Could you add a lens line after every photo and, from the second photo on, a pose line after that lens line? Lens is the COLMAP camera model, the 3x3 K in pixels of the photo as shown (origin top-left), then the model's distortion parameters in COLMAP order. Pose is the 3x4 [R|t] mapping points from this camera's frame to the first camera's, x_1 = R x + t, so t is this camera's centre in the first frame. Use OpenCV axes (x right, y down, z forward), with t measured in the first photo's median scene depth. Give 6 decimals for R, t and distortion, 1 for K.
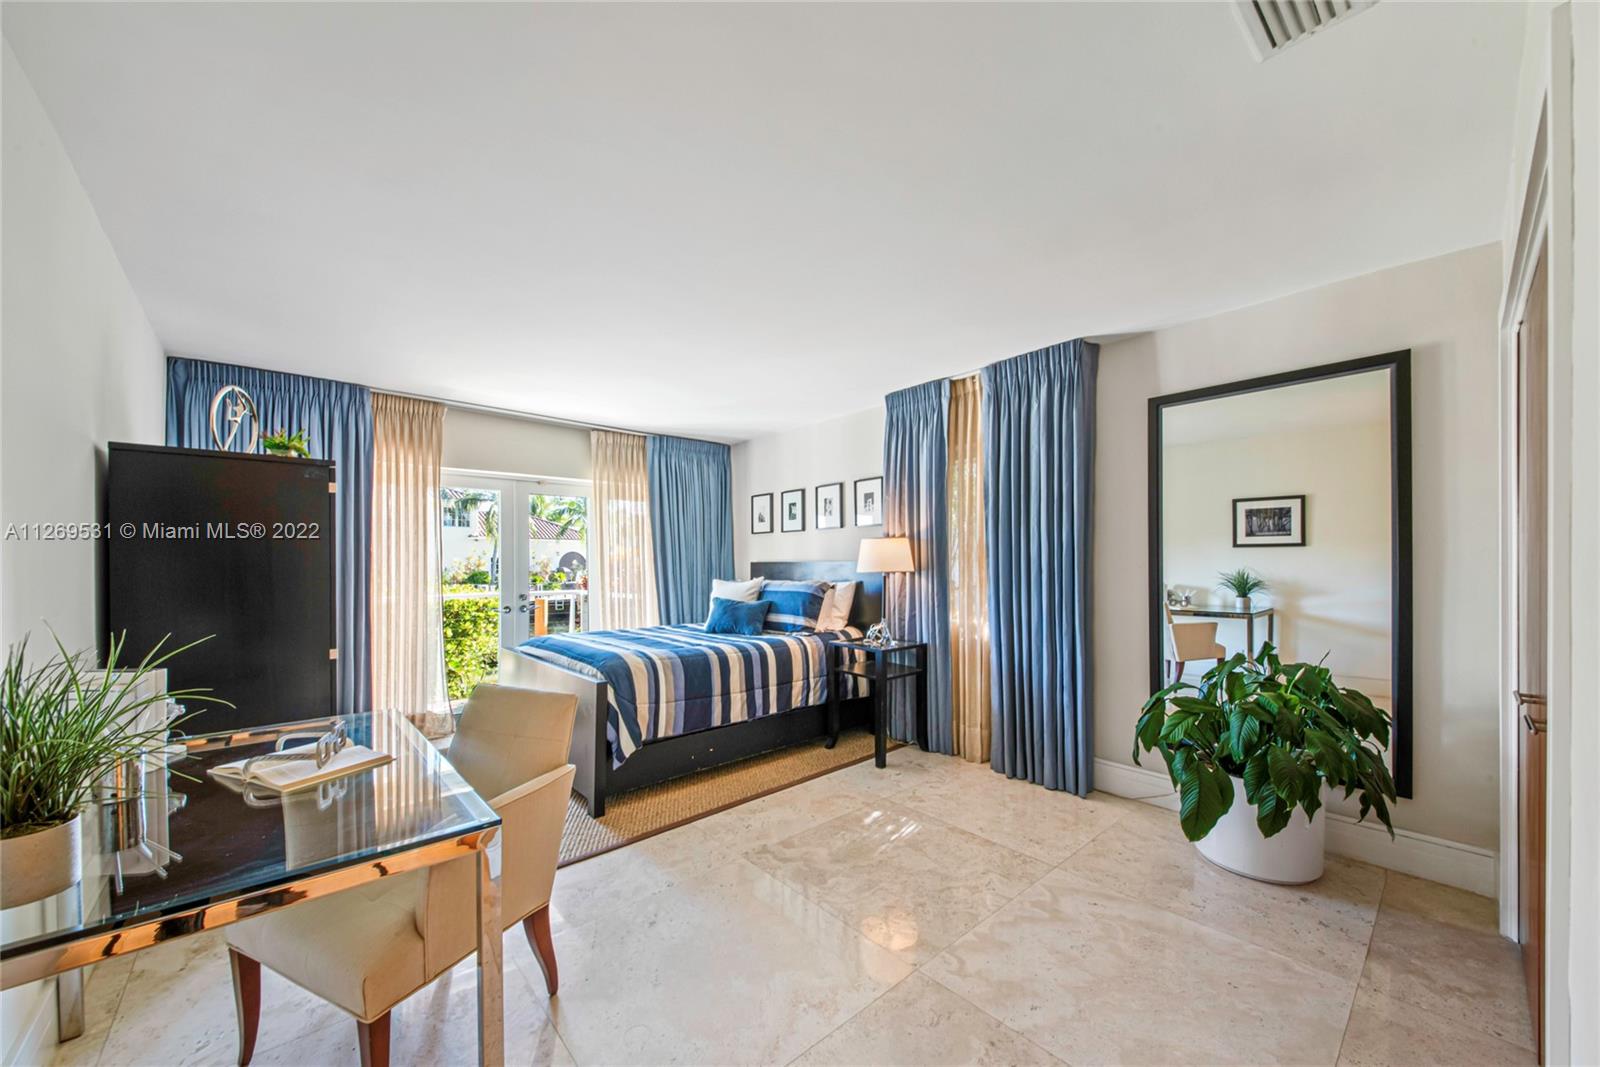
lens RADIAL K [[597.7, 0, 803.0], [0, 597.7, 562.2], [0, 0, 1]] dist [0.000033, -0.000023]
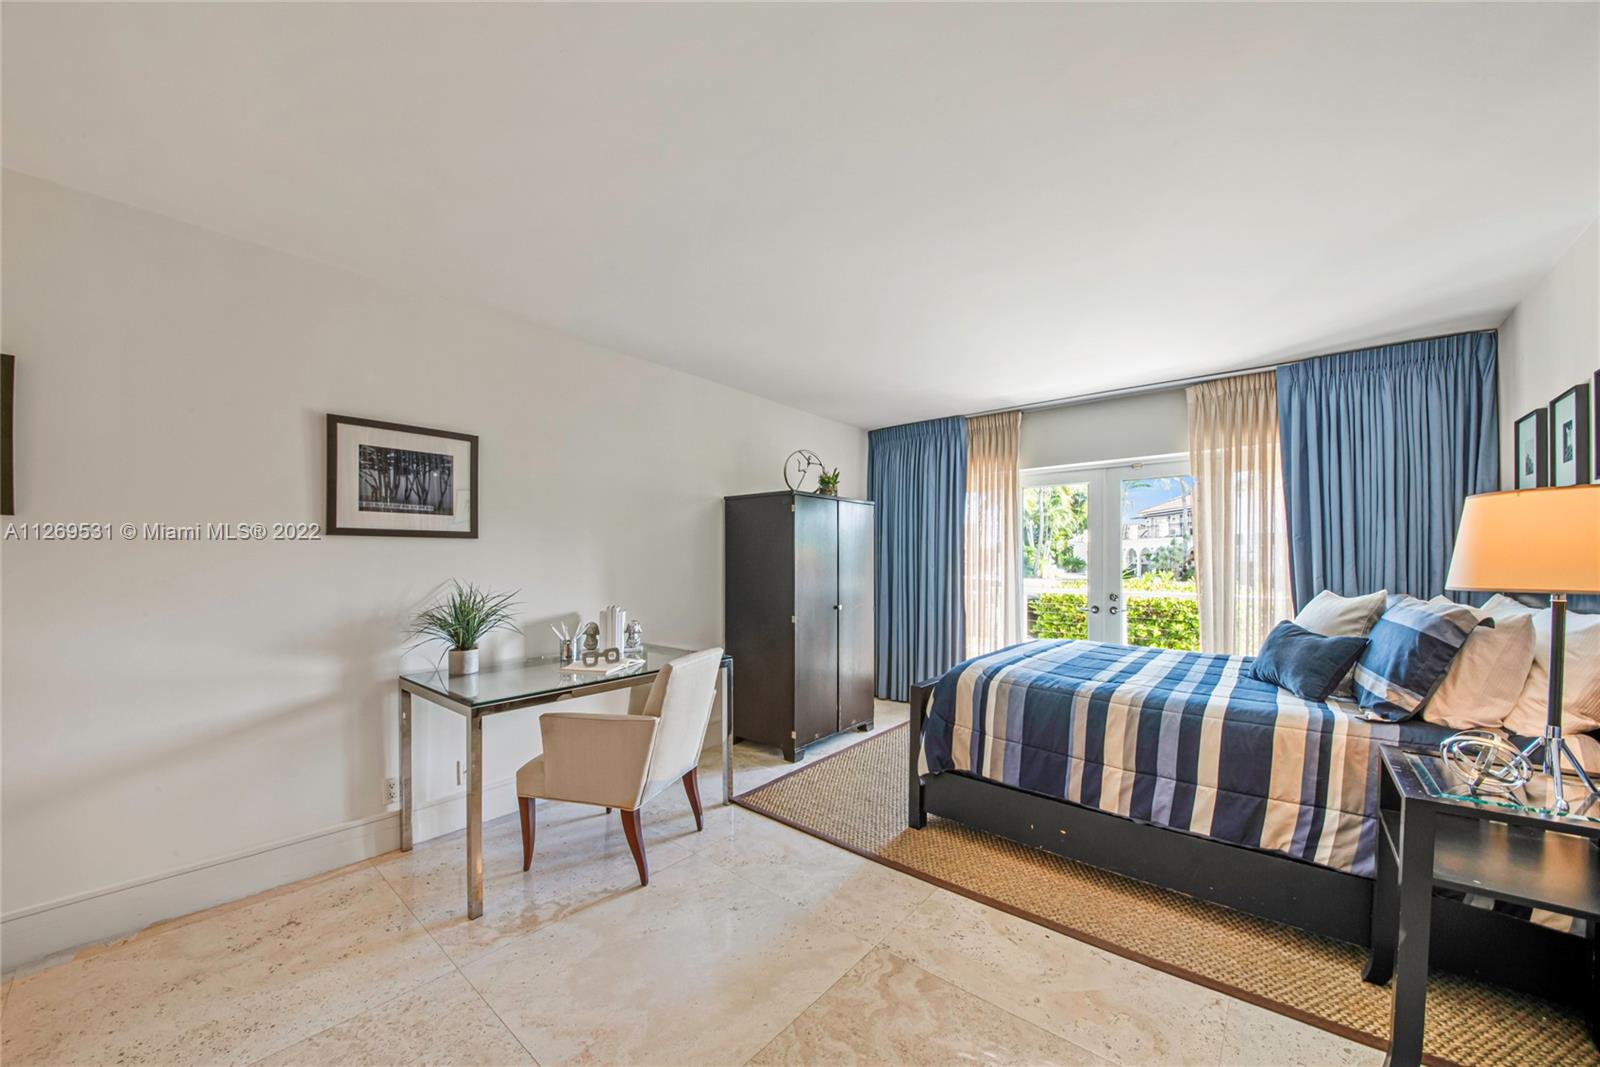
lens RADIAL K [[573.8, 0, 803.4], [0, 573.8, 559.8], [0, 0, 1]] dist [0.033745, -0.016195]
pose [[0.138473, 0.008474, -0.990330, 0.418089], [0.000027, 0.999963, 0.008560, -0.007200], [0.990366, -0.001213, 0.138467, 0.537827]]
